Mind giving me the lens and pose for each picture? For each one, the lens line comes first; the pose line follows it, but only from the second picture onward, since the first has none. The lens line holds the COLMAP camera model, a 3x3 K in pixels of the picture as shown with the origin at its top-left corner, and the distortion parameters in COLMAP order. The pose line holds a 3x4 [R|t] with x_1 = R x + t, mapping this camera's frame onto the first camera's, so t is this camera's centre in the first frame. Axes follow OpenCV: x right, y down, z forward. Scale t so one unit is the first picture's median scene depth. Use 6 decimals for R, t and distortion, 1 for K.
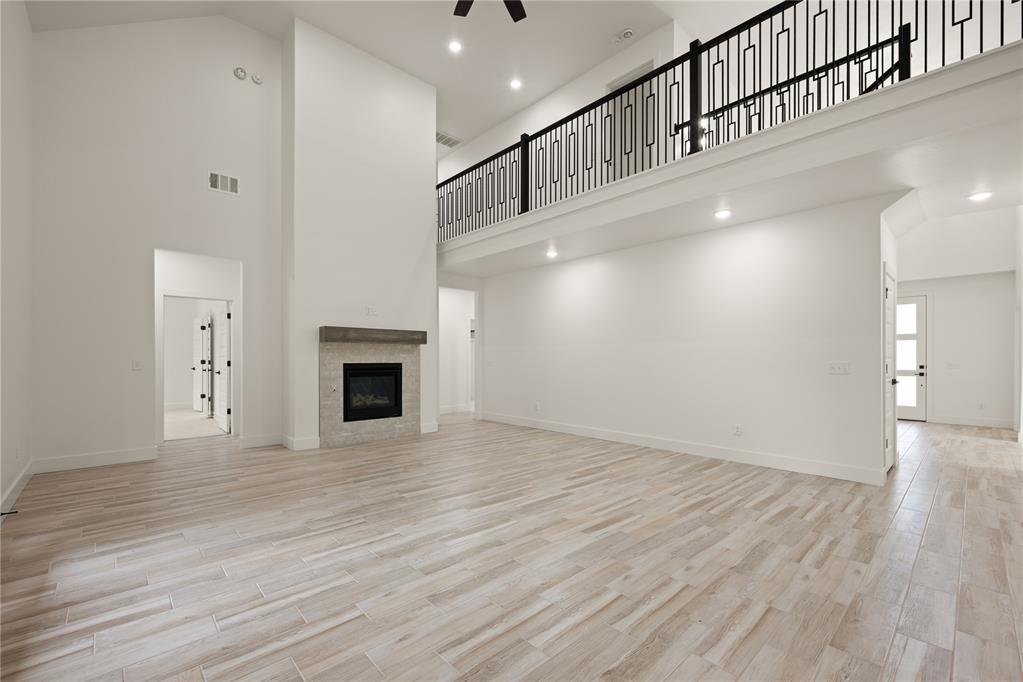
lens RADIAL K [[430.7, 0, 533.3], [0, 430.7, 359.4], [0, 0, 1]] dist [0.000415, 0.000210]
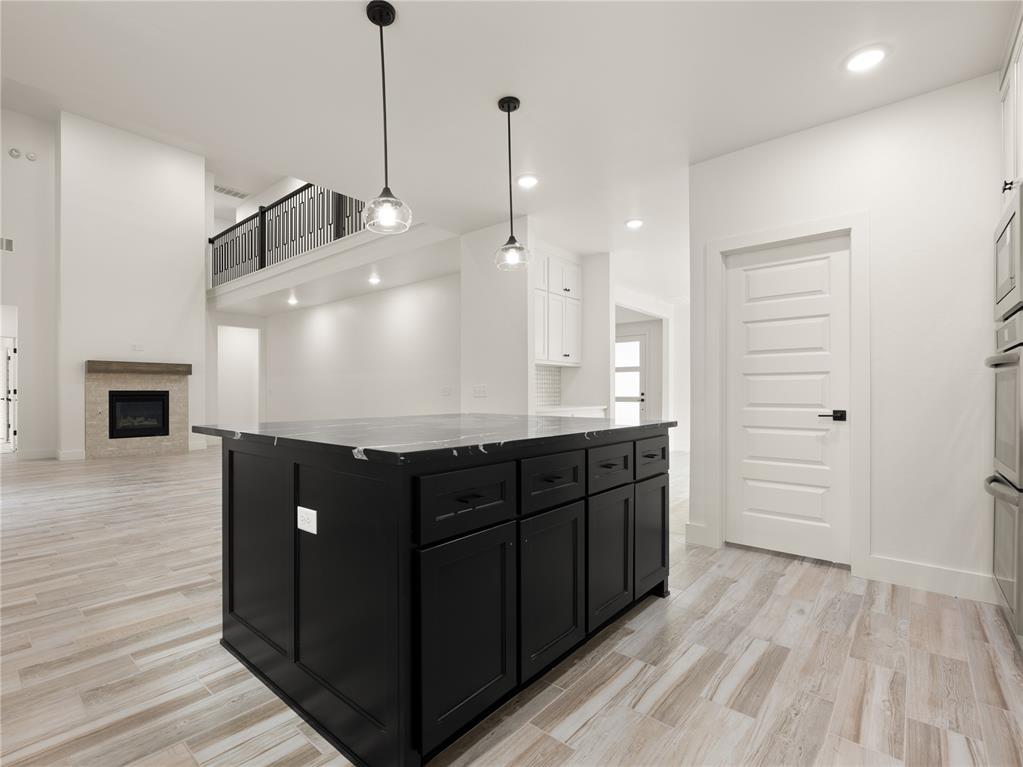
lens RADIAL K [[489.4, 0, 476.4], [0, 489.4, 393.8], [0, 0, 1]] dist [0.003349, 0.000667]
pose [[0.997522, -0.003327, 0.070278, 0.465117], [0.003268, 0.999994, 0.000951, 0.019004], [-0.070281, -0.000719, 0.997527, -0.427715]]
